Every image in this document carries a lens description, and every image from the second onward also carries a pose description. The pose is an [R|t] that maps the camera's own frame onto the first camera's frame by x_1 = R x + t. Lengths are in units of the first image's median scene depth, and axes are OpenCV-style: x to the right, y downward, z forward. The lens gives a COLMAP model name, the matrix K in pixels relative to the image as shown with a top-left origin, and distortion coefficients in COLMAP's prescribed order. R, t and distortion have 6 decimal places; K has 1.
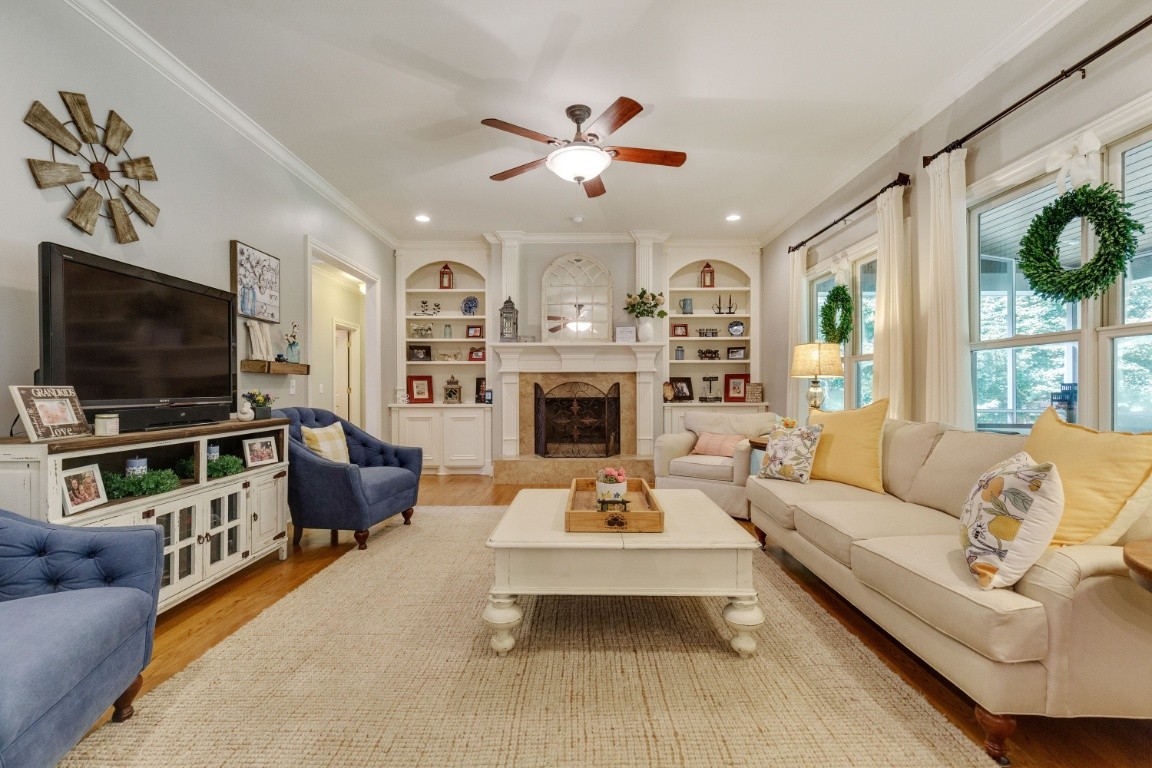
lens RADIAL K [[513.5, 0, 580.7], [0, 513.5, 387.2], [0, 0, 1]] dist [0.001607, -0.000241]
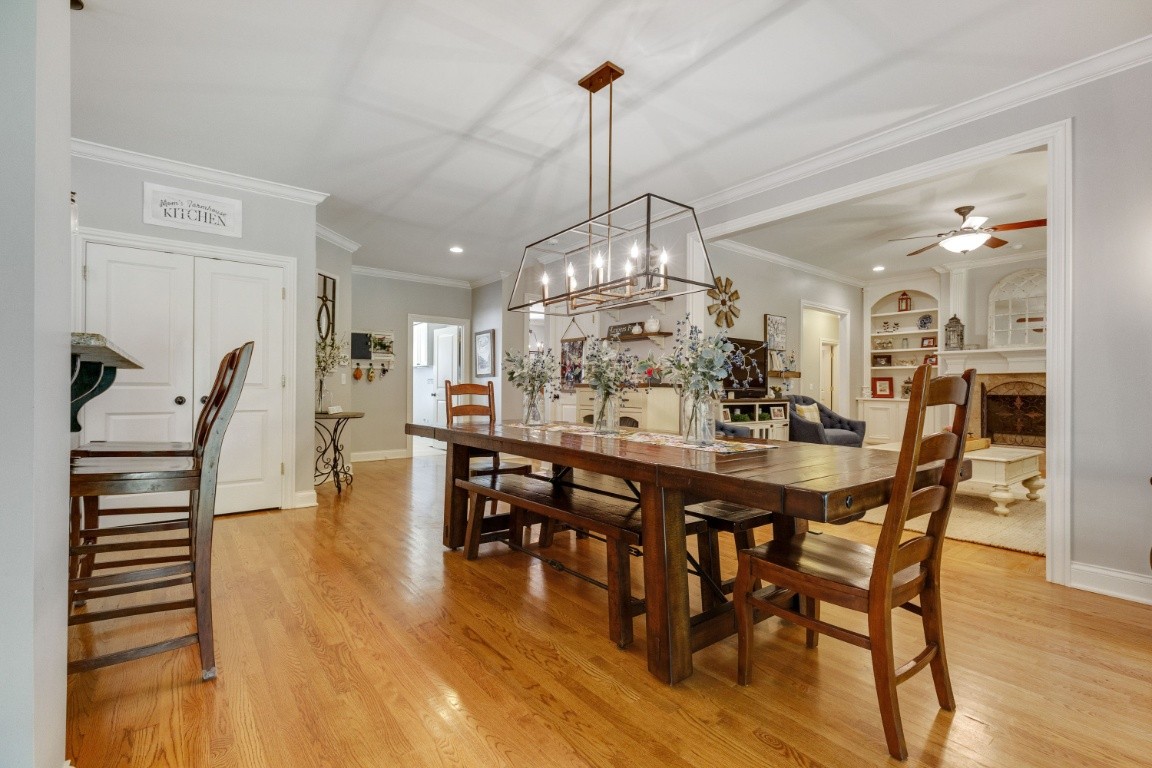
lens RADIAL K [[513.5, 0, 576.0], [0, 513.5, 386.3], [0, 0, 1]] dist [0.001607, -0.000241]
pose [[0.609479, 0.004406, -0.792790, 0.485185], [-0.009006, 0.999959, -0.001366, 0.017936], [0.792751, 0.007972, 0.609494, -0.835643]]
